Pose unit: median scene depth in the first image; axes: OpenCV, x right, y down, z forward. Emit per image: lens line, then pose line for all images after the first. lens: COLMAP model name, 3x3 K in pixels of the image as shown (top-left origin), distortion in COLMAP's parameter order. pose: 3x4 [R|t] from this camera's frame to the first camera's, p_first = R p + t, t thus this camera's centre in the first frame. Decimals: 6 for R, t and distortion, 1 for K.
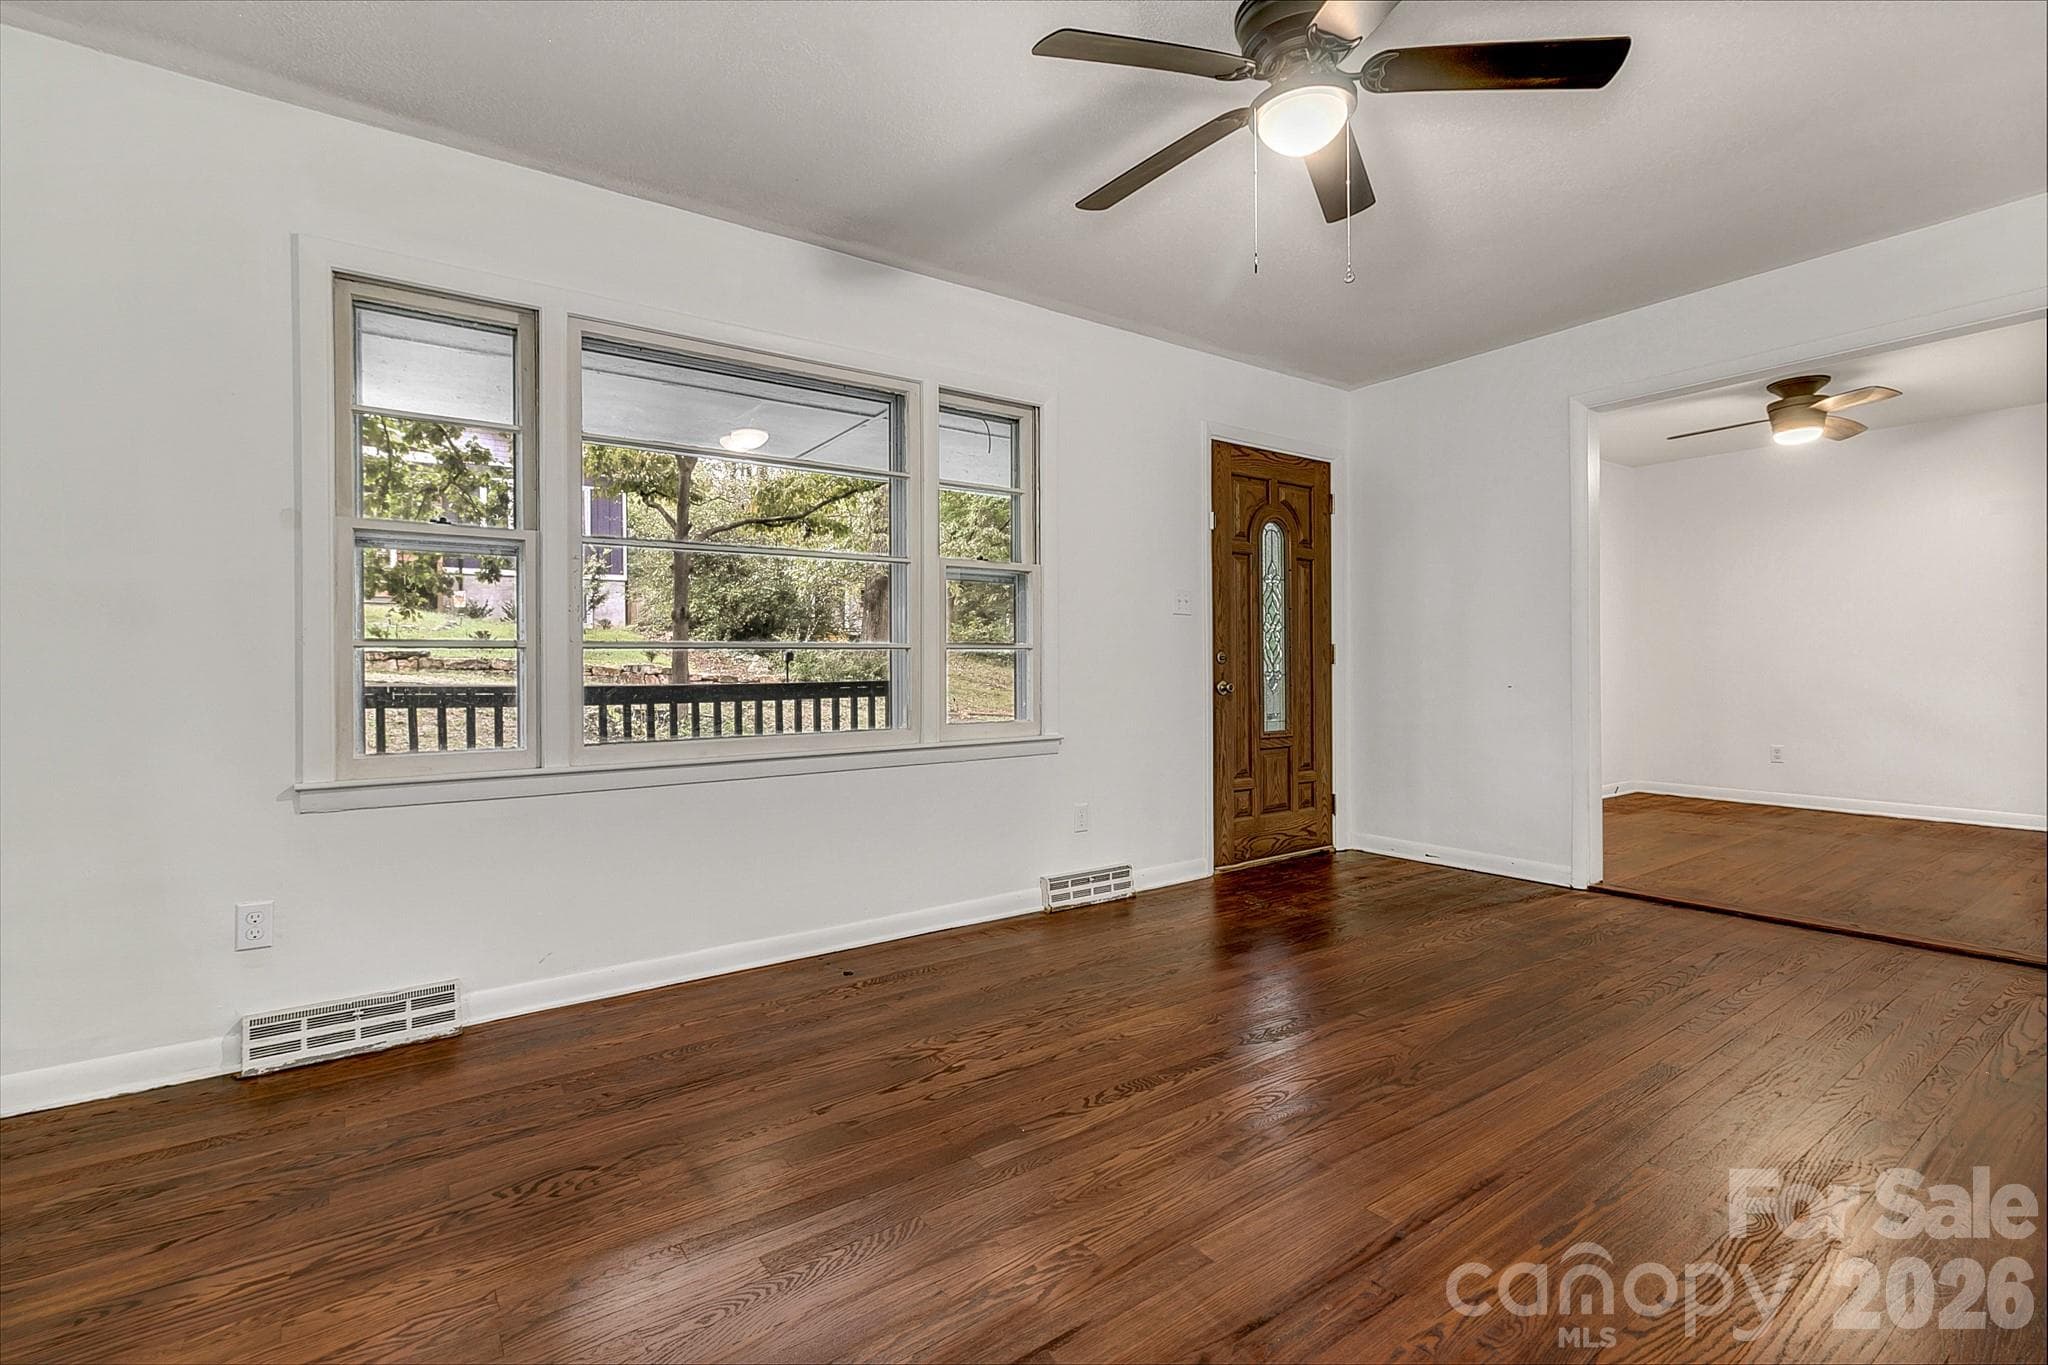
lens RADIAL K [[981.9, 0, 1024.0], [0, 981.9, 682.5], [0, 0, 1]] dist [-0.000066, -0.000125]
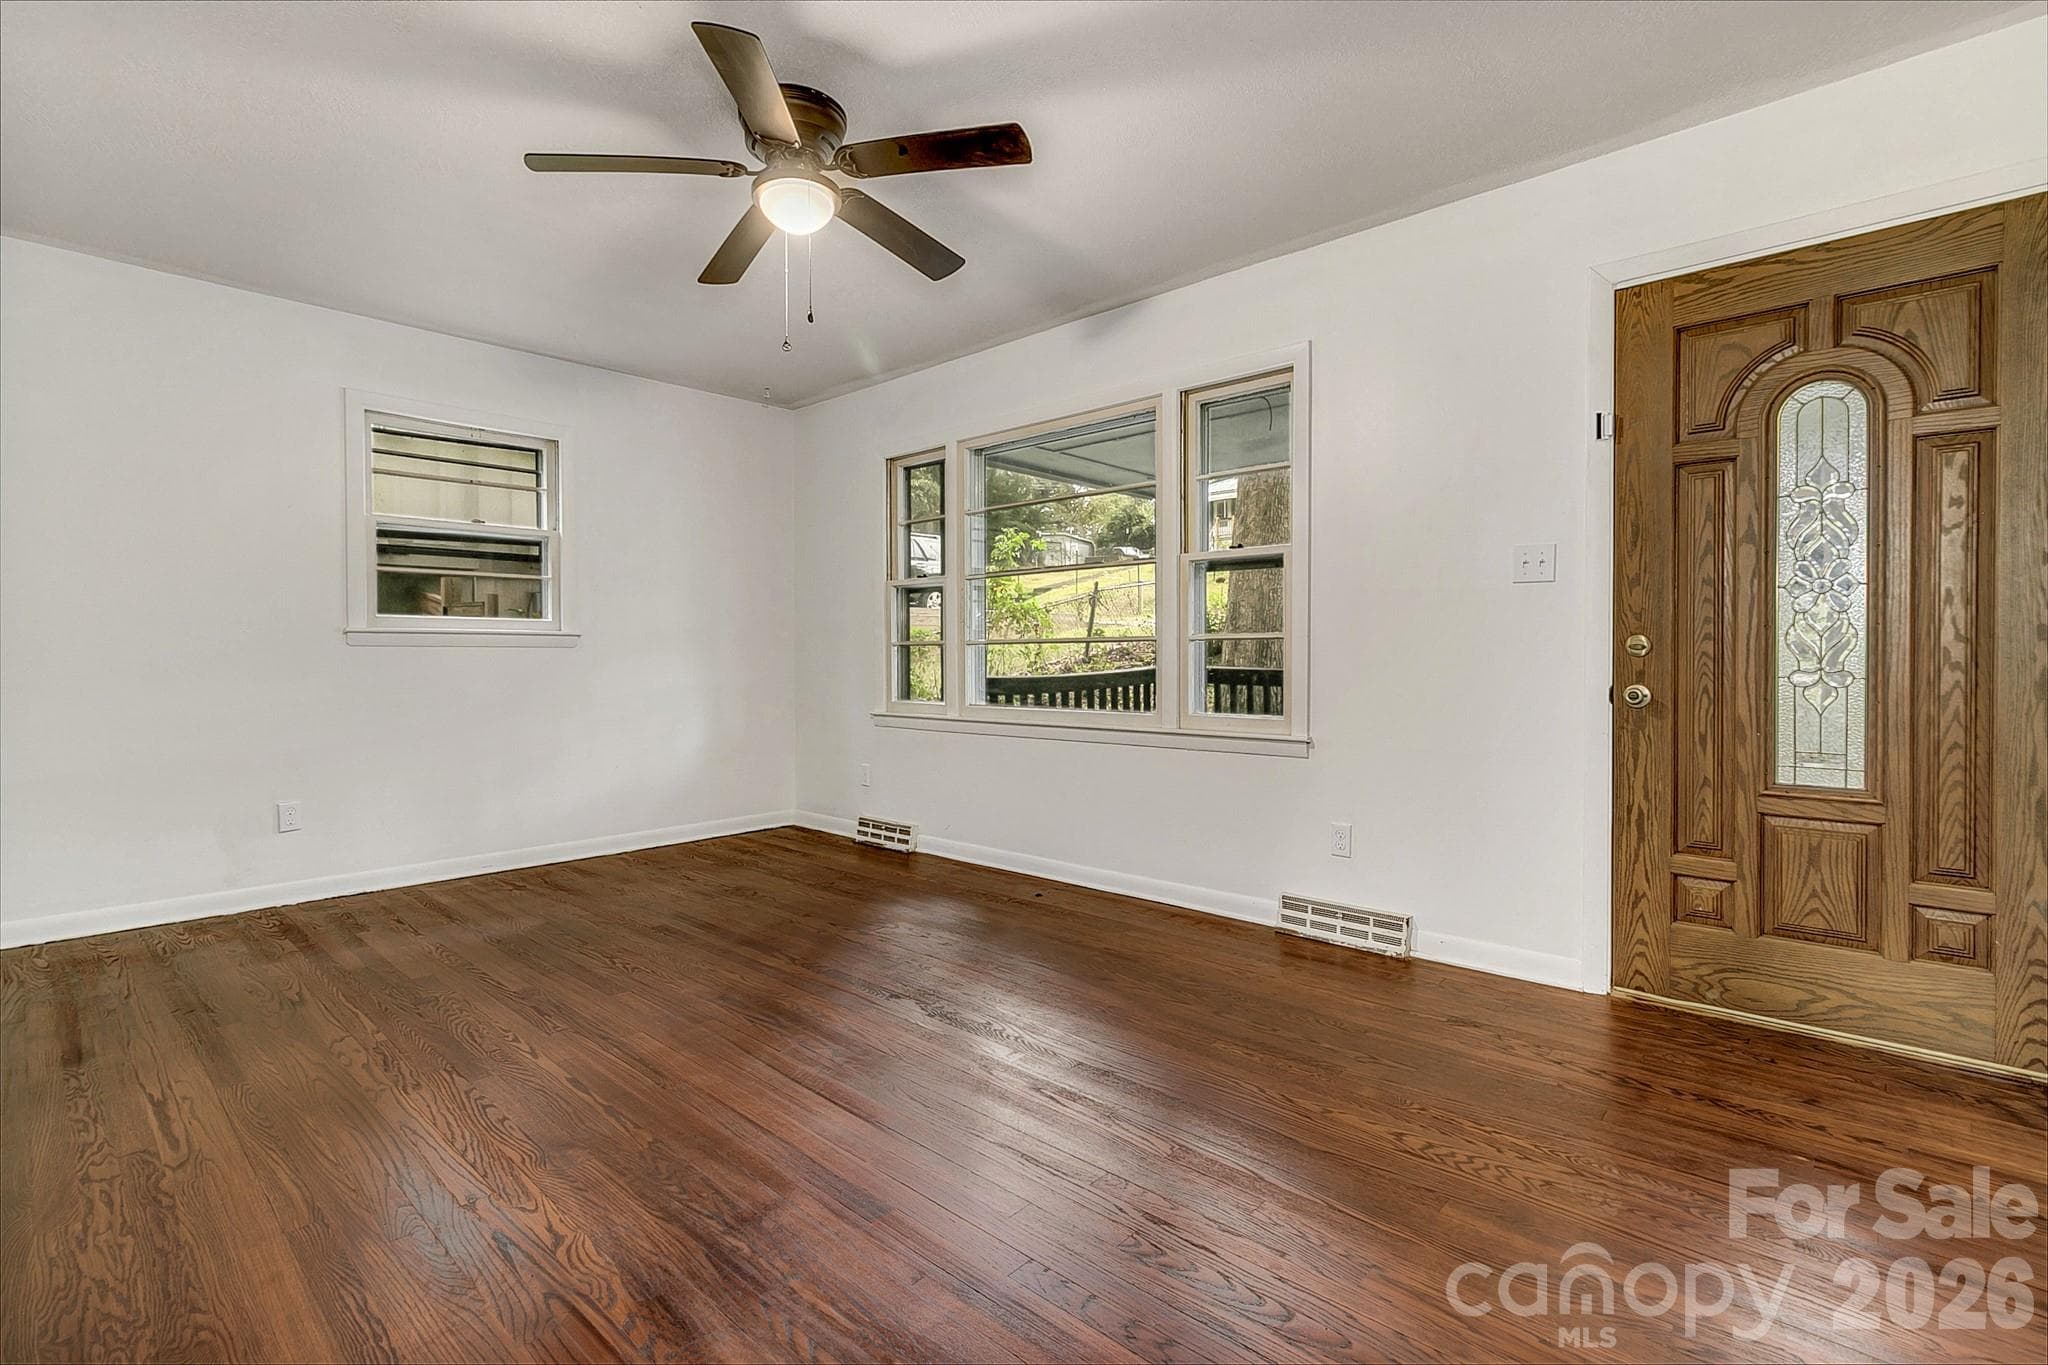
lens RADIAL K [[938.9, 0, 1016.7], [0, 938.9, 669.6], [0, 0, 1]] dist [-0.000412, -0.000113]
pose [[0.170395, 0.022904, -0.985110, 0.717721], [-0.013195, 0.999693, 0.020961, -0.017723], [0.985287, 0.009427, 0.170645, 0.534285]]
